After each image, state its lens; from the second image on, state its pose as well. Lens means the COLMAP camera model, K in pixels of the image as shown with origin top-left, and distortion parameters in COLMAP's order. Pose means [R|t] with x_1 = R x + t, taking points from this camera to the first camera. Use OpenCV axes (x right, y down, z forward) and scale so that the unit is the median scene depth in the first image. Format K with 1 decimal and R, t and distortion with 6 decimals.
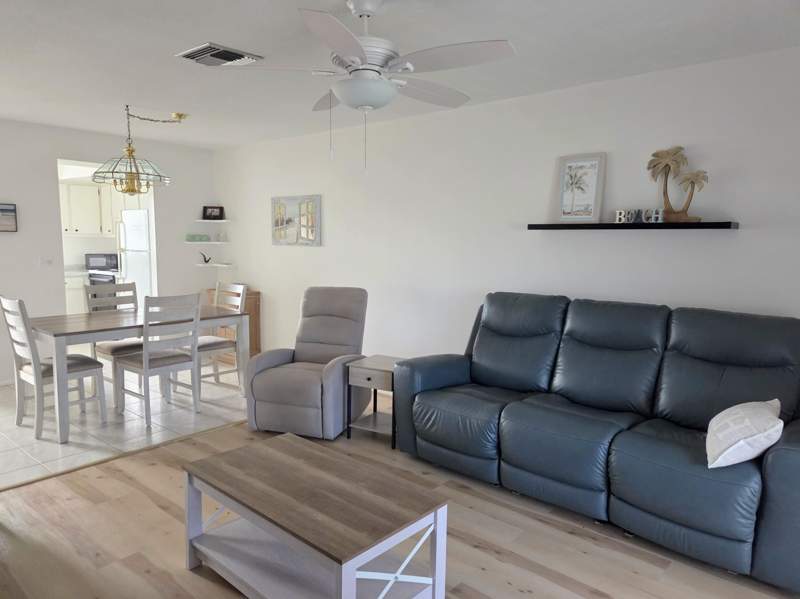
lens RADIAL K [[543.7, 0, 398.0], [0, 543.7, 303.7], [0, 0, 1]] dist [0.036416, -0.020507]
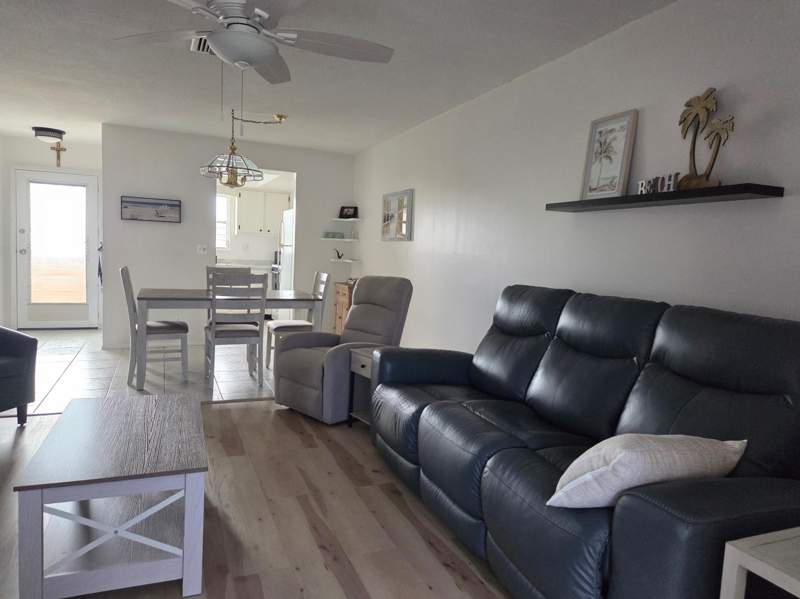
lens RADIAL K [[543.7, 0, 398.9], [0, 543.7, 298.5], [0, 0, 1]] dist [0.036416, -0.020507]
pose [[0.902763, 0.066088, -0.425031, 0.398582], [-0.084928, 0.996061, -0.025508, 0.039030], [0.421671, 0.059124, 0.904819, 0.155910]]
